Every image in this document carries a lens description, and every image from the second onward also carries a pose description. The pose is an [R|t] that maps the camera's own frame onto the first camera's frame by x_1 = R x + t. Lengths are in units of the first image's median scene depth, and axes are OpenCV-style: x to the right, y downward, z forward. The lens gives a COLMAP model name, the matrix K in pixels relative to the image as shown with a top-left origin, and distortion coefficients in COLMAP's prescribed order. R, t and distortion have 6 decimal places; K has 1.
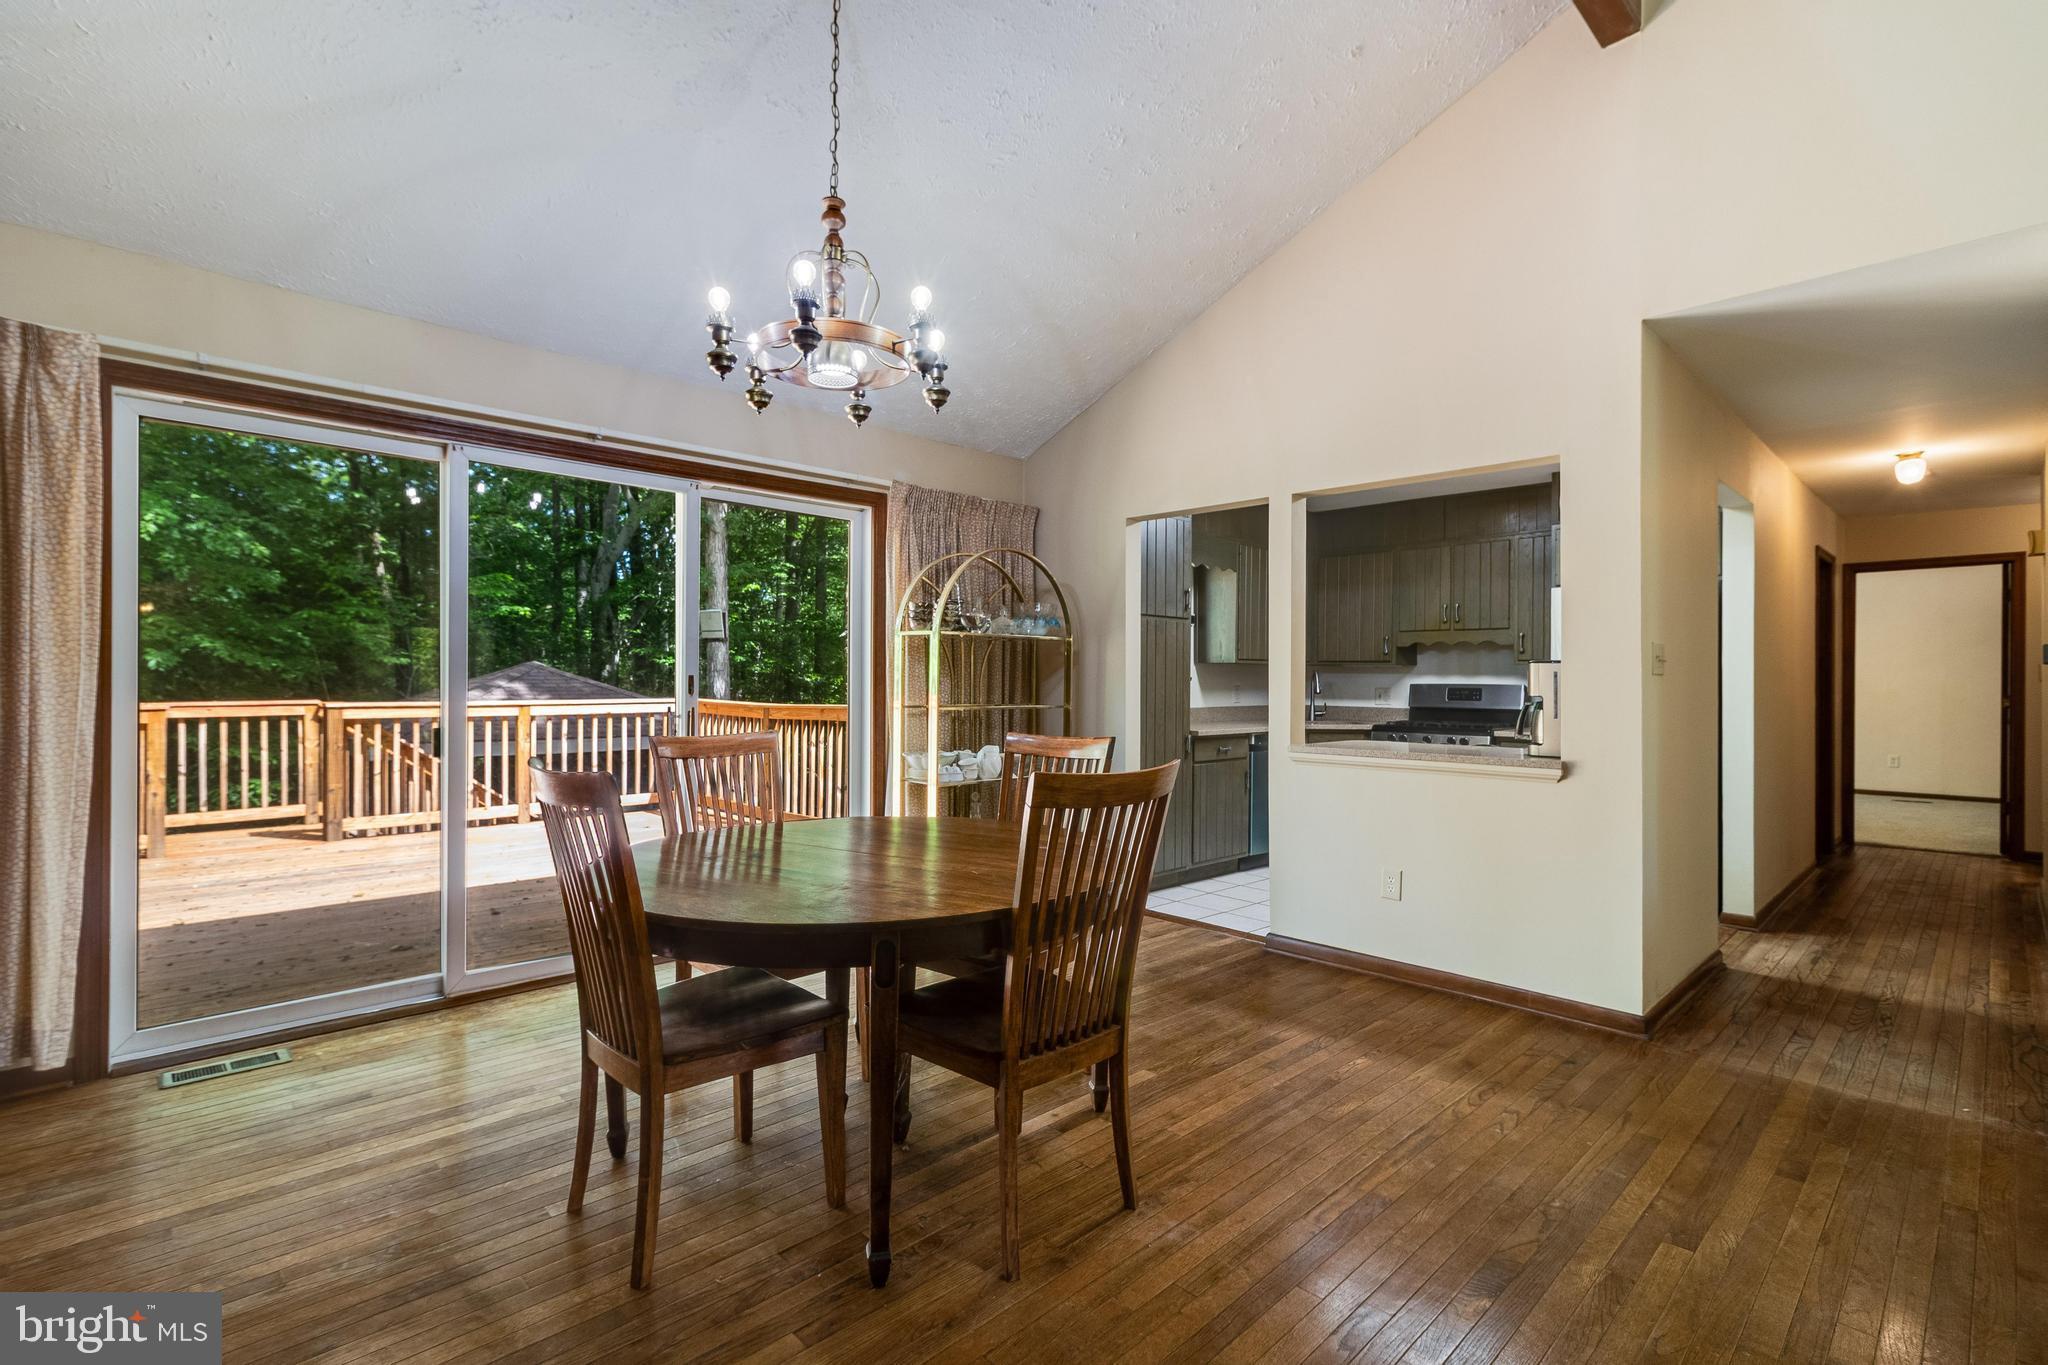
lens RADIAL K [[946.1, 0, 1019.9], [0, 946.1, 685.1], [0, 0, 1]] dist [0.005098, -0.000126]
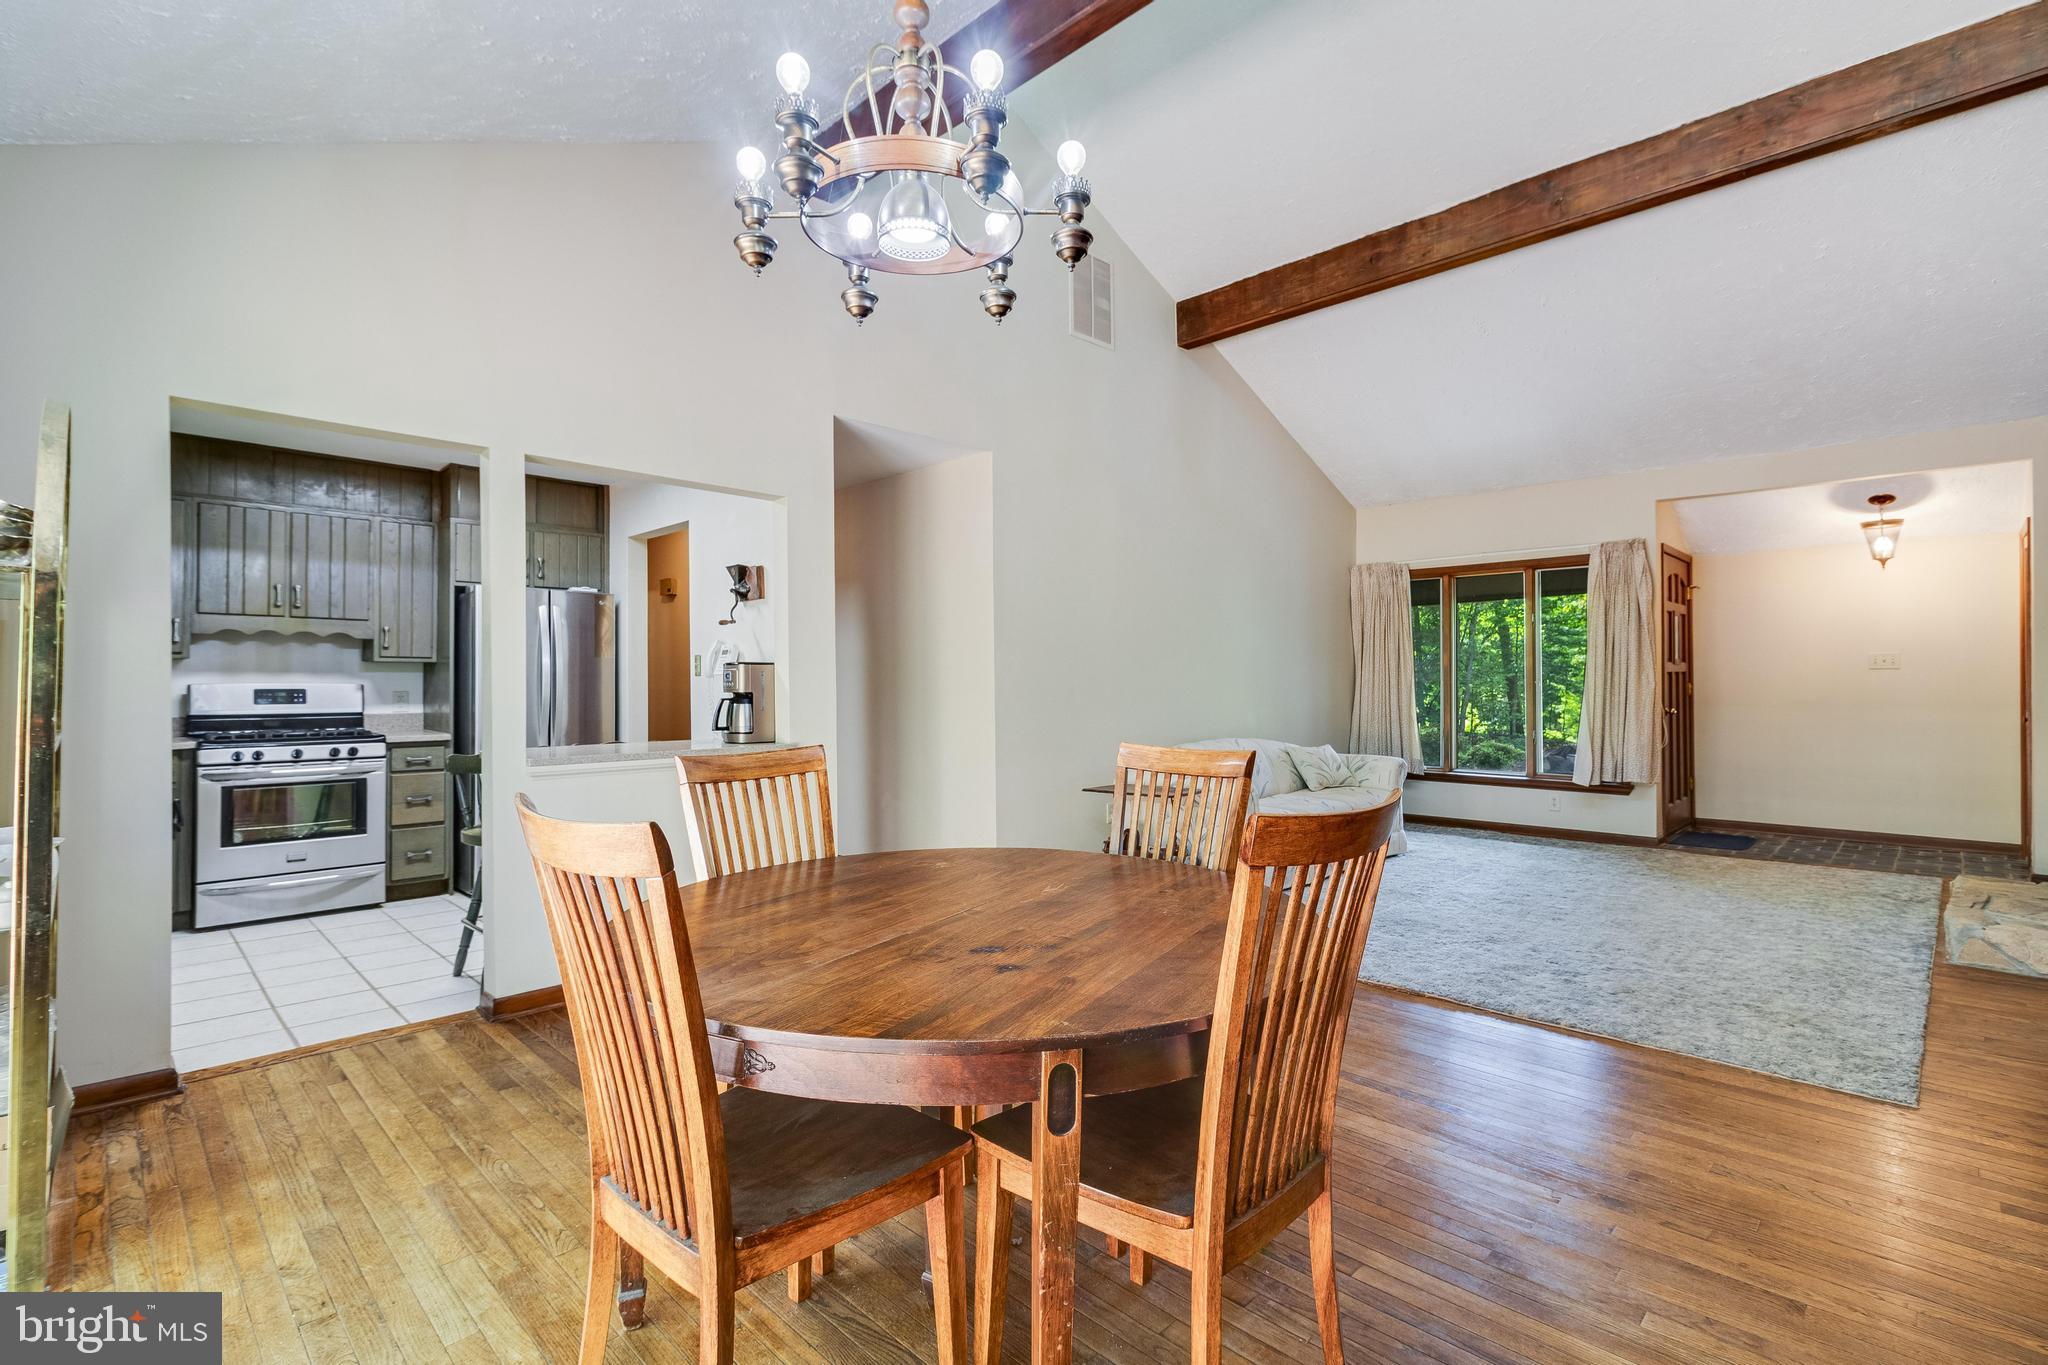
lens RADIAL K [[946.1, 0, 1029.3], [0, 946.1, 680.8], [0, 0, 1]] dist [0.005098, -0.000126]
pose [[-0.025295, -0.003485, 0.999674, -0.398494], [0.005134, 0.999980, 0.003616, -0.003099], [-0.999667, 0.005223, -0.025277, 0.425538]]
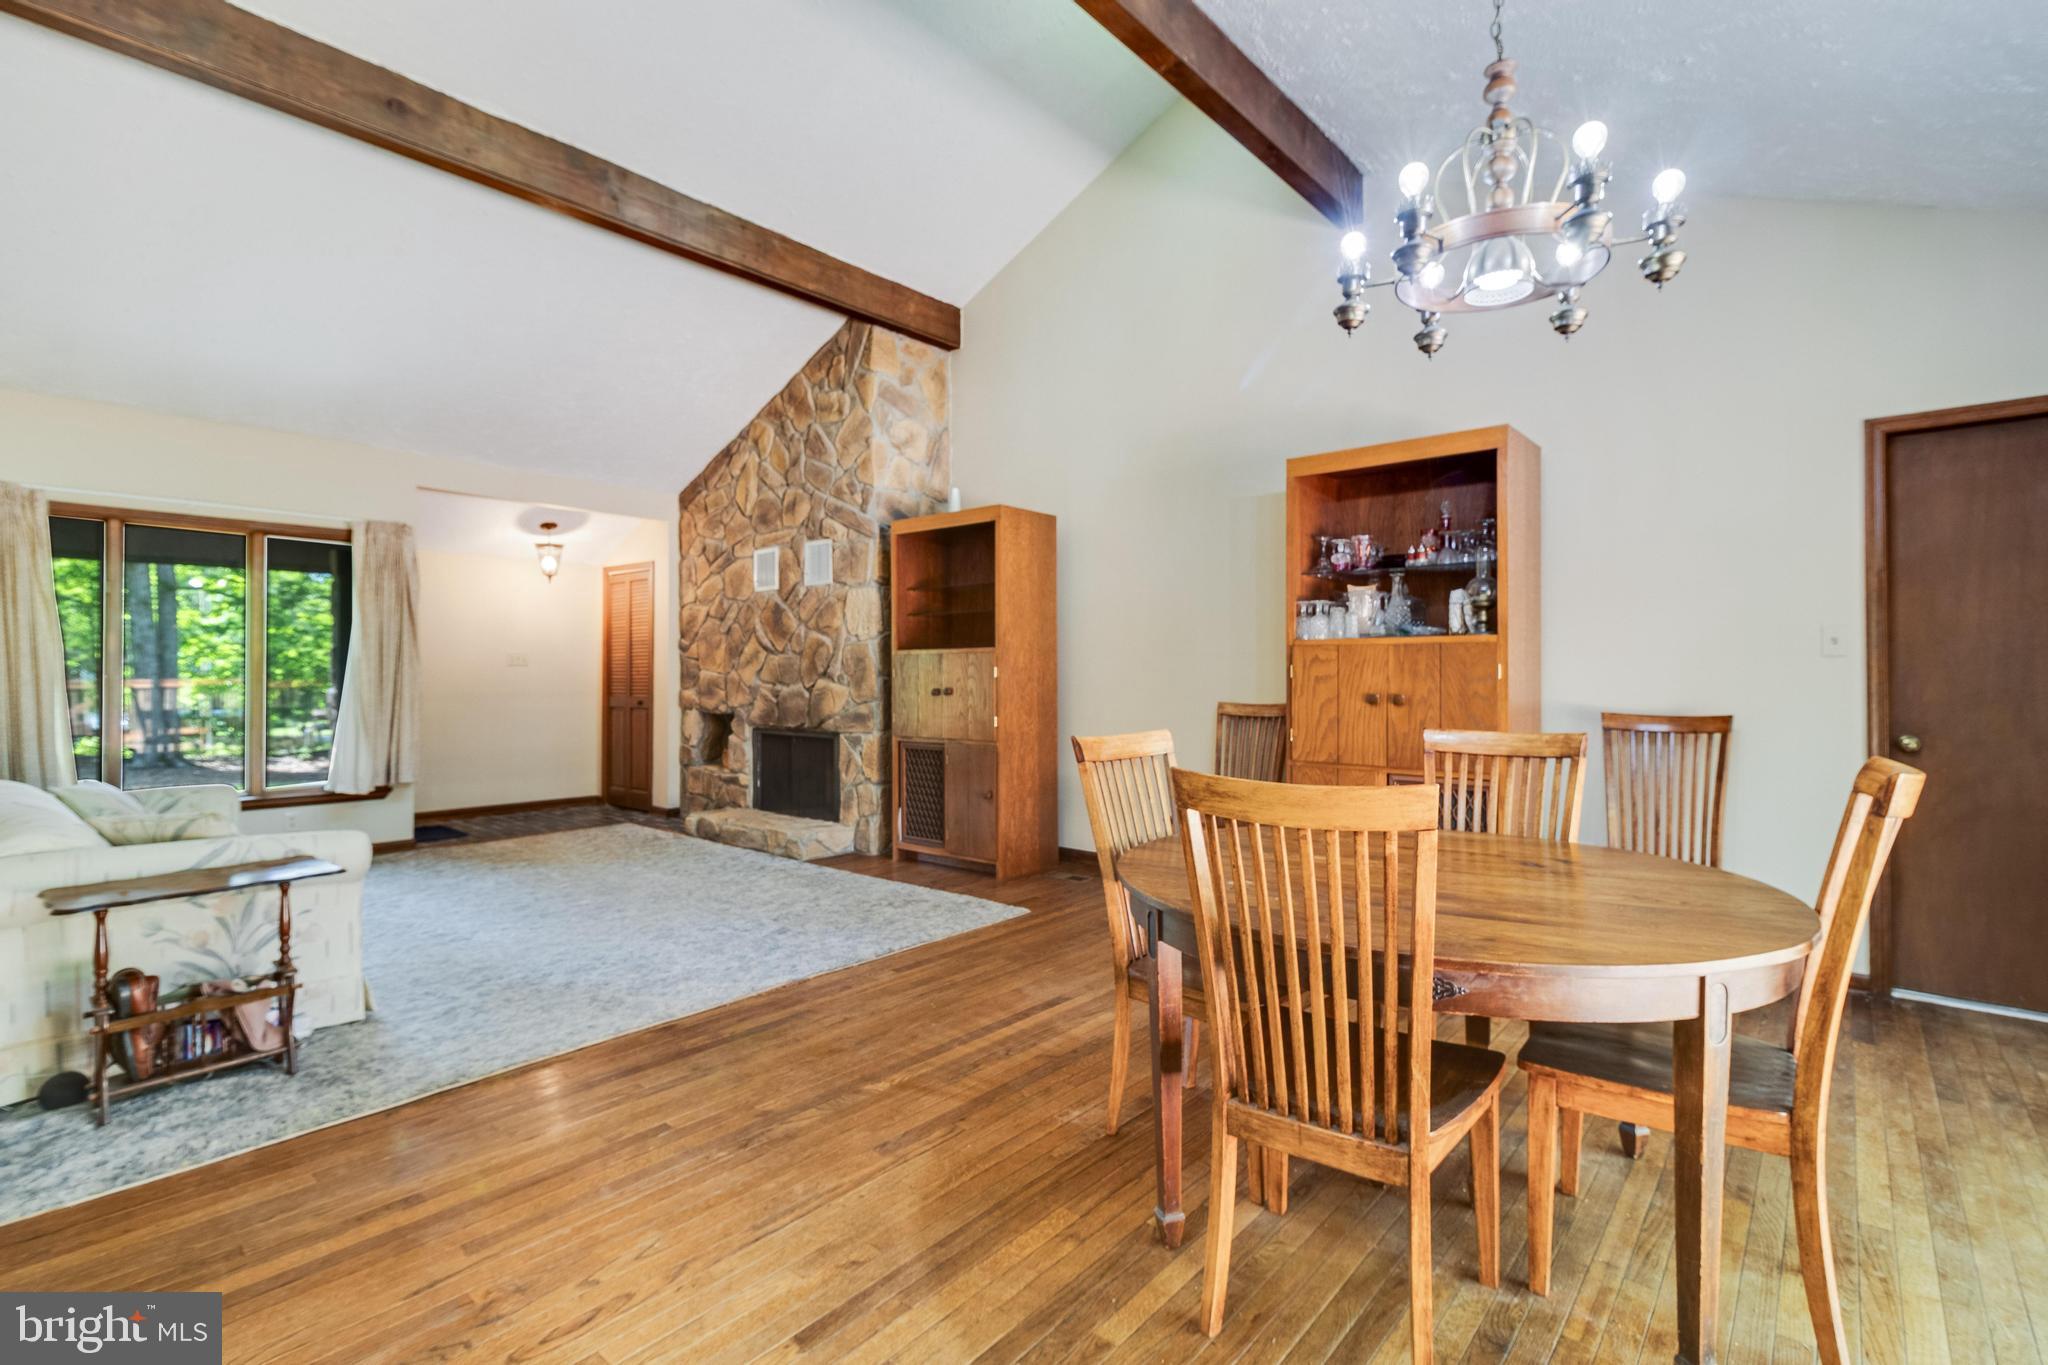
lens RADIAL K [[946.1, 0, 1031.8], [0, 946.1, 670.2], [0, 0, 1]] dist [0.005098, -0.000126]
pose [[-0.995059, -0.003443, -0.099227, 0.123179], [-0.003169, 0.999991, -0.002925, 0.000663], [0.099236, -0.002596, -0.995060, 0.795588]]
